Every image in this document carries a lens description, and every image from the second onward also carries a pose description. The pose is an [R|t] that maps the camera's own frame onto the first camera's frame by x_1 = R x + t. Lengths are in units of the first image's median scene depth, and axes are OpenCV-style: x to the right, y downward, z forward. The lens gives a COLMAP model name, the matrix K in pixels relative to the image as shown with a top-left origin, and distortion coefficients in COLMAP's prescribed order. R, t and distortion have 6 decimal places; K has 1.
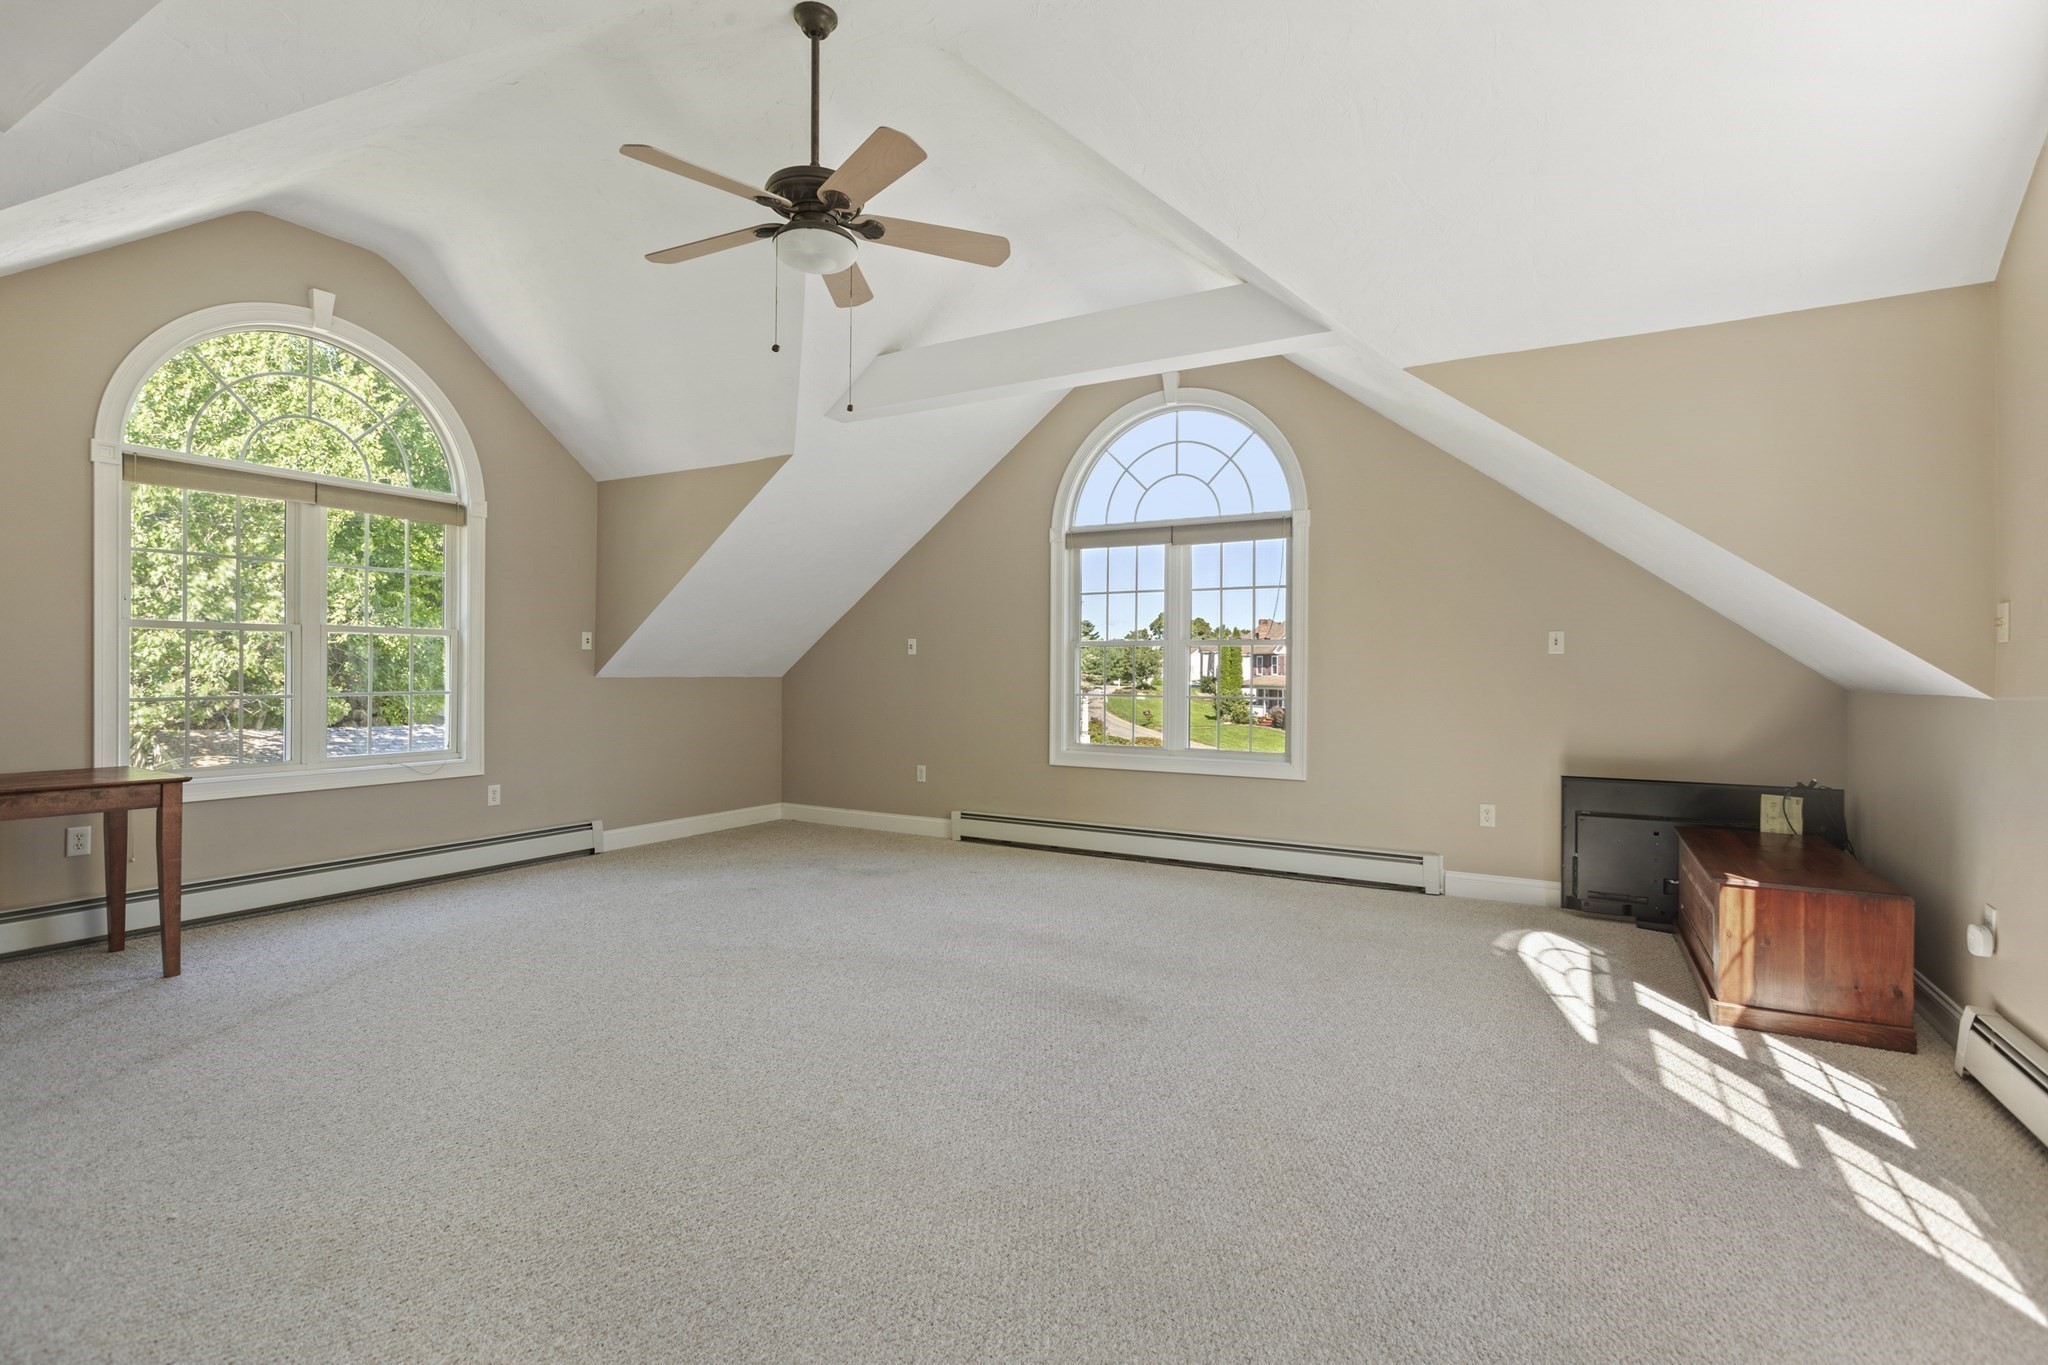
lens RADIAL K [[960.9, 0, 1012.3], [0, 960.9, 674.5], [0, 0, 1]] dist [-0.000871, -0.000105]
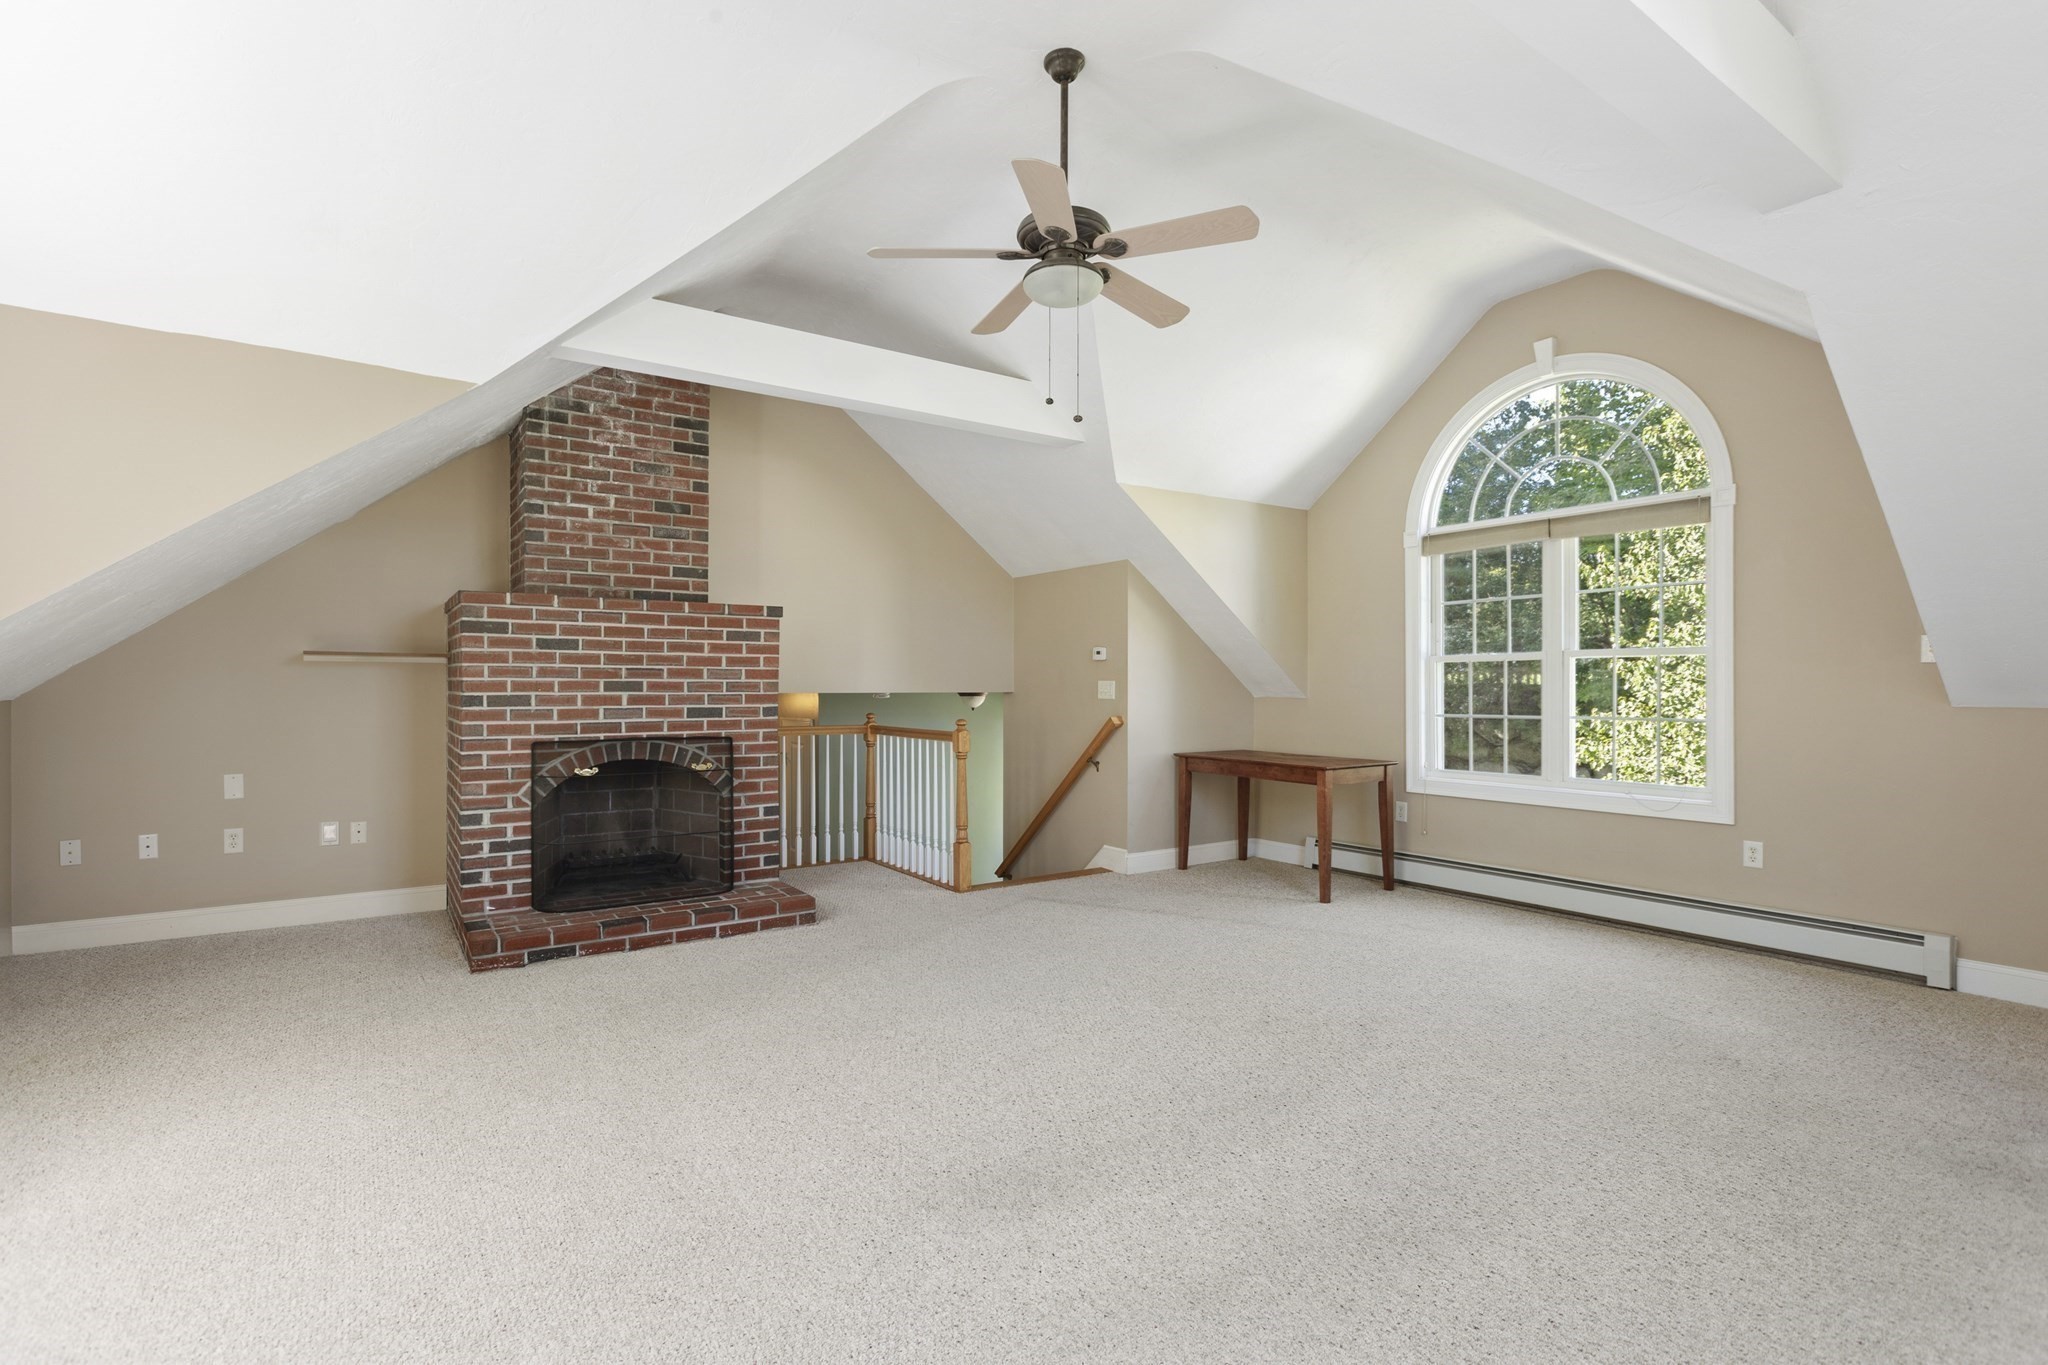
lens RADIAL K [[960.9, 0, 1012.3], [0, 960.9, 674.5], [0, 0, 1]] dist [-0.000871, -0.000105]
pose [[-0.431445, -0.019311, -0.901932, 0.607976], [-0.008821, 0.999813, -0.017187, -0.002185], [0.902096, 0.000541, -0.431535, 1.126707]]
